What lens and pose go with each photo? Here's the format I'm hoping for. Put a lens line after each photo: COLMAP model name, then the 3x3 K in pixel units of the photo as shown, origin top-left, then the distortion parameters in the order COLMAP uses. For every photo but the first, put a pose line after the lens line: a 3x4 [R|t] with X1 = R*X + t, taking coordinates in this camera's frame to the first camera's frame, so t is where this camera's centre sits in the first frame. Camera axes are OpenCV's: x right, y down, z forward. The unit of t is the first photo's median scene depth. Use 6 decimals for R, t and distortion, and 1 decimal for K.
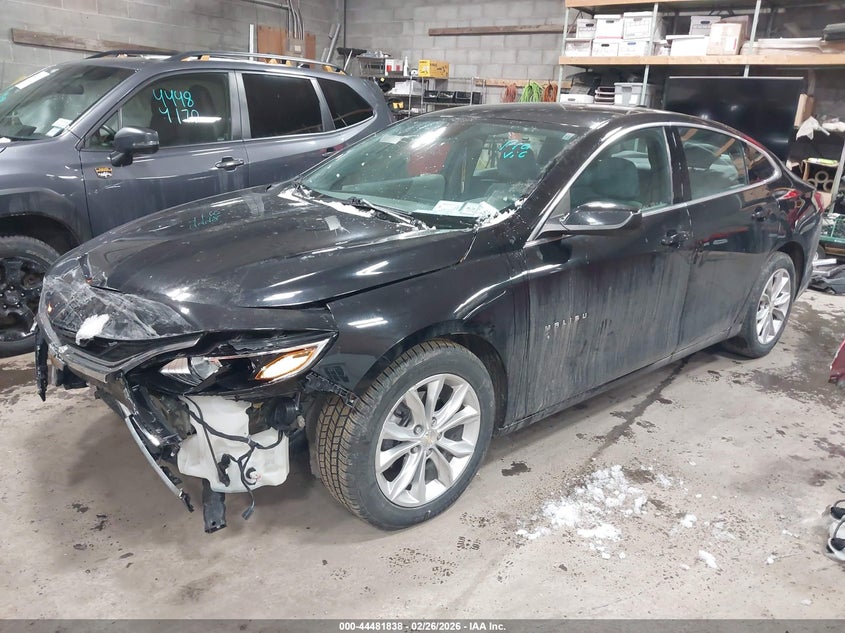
lens RADIAL K [[655.8, 0, 422.5], [0, 655.8, 316.5], [0, 0, 1]] dist [-0.001657, -0.000856]
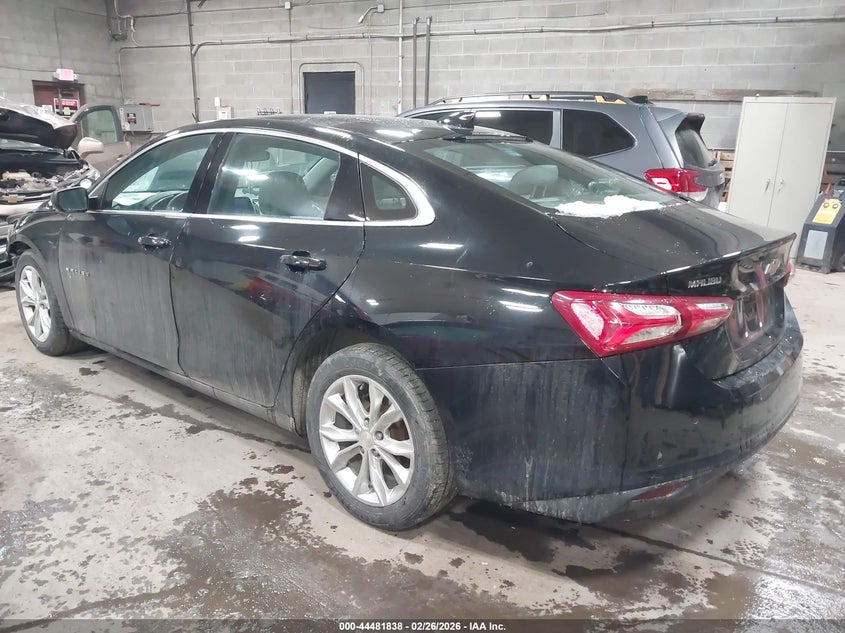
lens RADIAL K [[655.8, 0, 422.5], [0, 655.8, 316.5], [0, 0, 1]] dist [-0.001657, -0.000856]
pose [[0.165946, 0.225887, -0.959915, 1.240220], [-0.314145, 0.934808, 0.165671, -0.264626], [0.934759, 0.274060, 0.226089, 1.026720]]
